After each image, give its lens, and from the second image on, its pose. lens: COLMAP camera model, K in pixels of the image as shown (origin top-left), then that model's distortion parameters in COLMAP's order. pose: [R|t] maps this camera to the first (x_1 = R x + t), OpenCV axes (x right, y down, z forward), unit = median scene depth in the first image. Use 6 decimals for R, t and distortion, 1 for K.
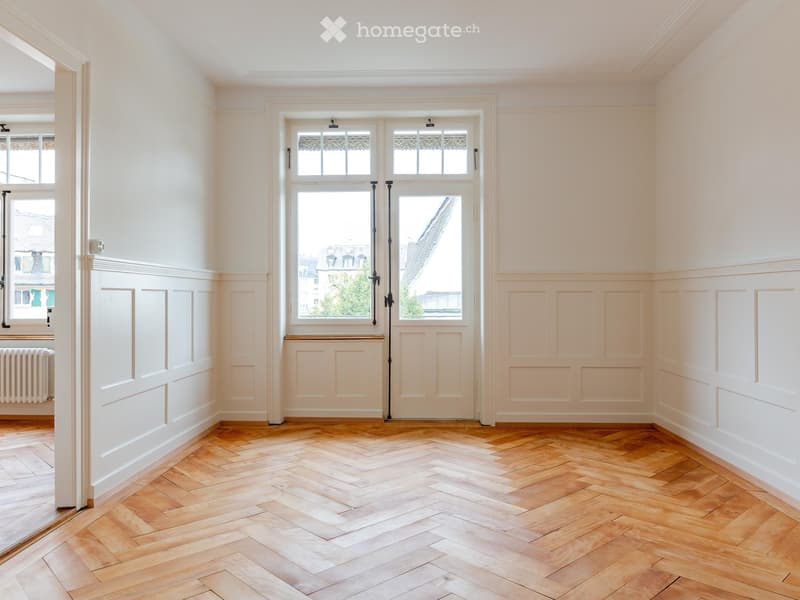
lens RADIAL K [[606.5, 0, 402.3], [0, 606.5, 296.7], [0, 0, 1]] dist [0.009640, -0.022252]
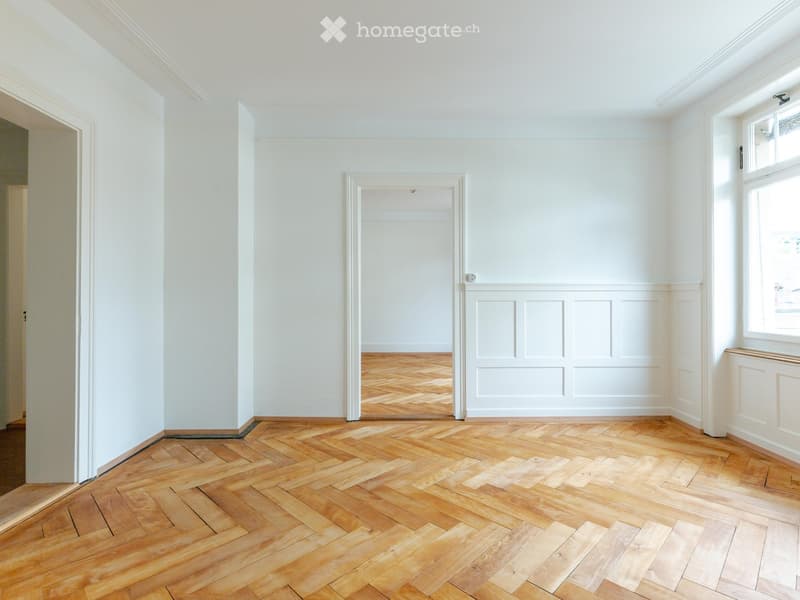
lens RADIAL K [[401.7, 0, 405.4], [0, 401.7, 292.3], [0, 0, 1]] dist [-0.002419, -0.000587]
pose [[0.035456, -0.005493, -0.999356, 0.518521], [0.002298, 0.999983, -0.005415, -0.024783], [0.999369, -0.002105, 0.035468, 0.589620]]
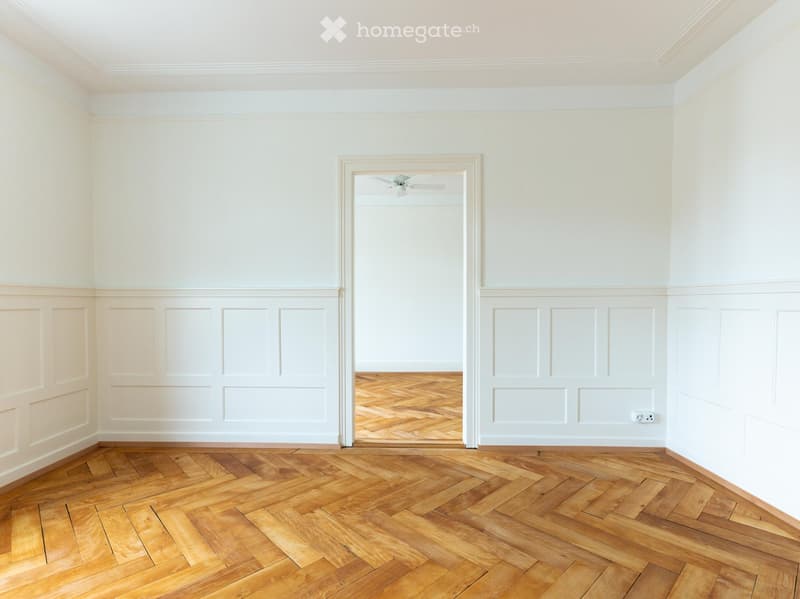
lens RADIAL K [[401.7, 0, 402.8], [0, 401.7, 302.9], [0, 0, 1]] dist [-0.002419, -0.000587]
pose [[-0.008013, 0.001633, 0.999967, -0.316997], [0.002846, 0.999995, -0.001610, -0.019526], [-0.999964, 0.002833, -0.008017, 0.681454]]
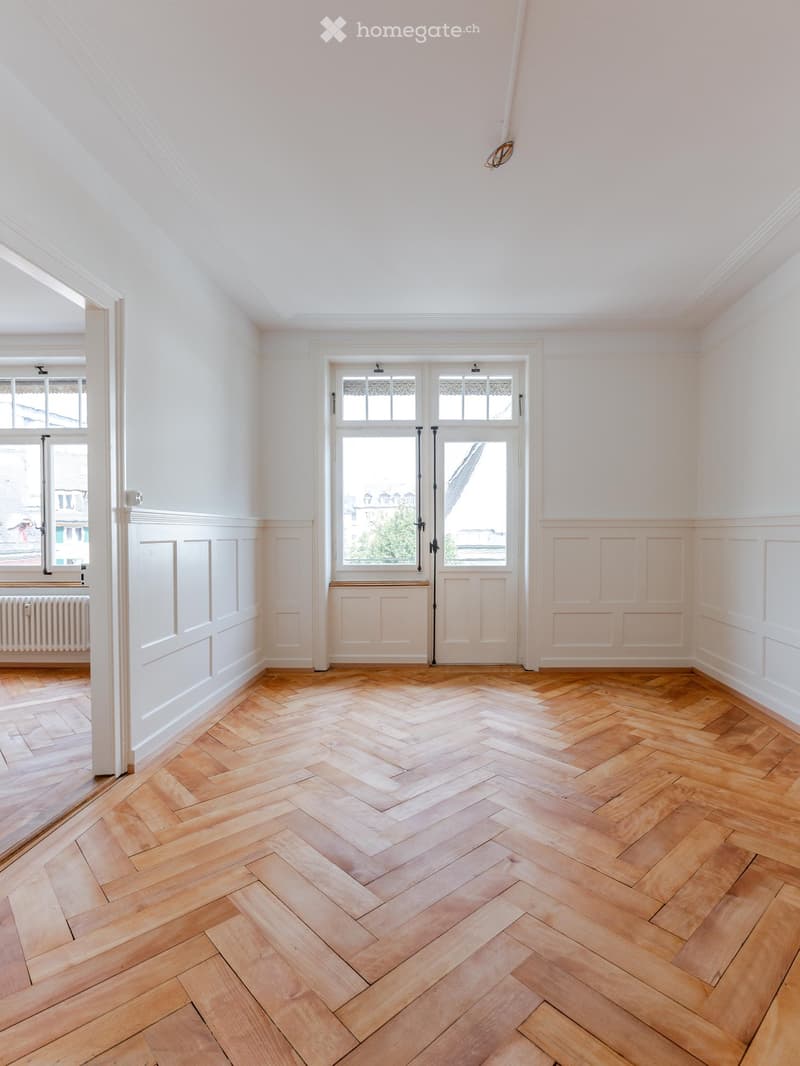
lens RADIAL K [[562.2, 0, 441.7], [0, 562.2, 549.4], [0, 0, 1]] dist [-0.009182, 0.001529]
pose [[0.999875, 0.002906, 0.015563, -0.031125], [-0.003413, 0.999461, 0.032665, -0.025544], [-0.015460, -0.032714, 0.999345, 0.094858]]
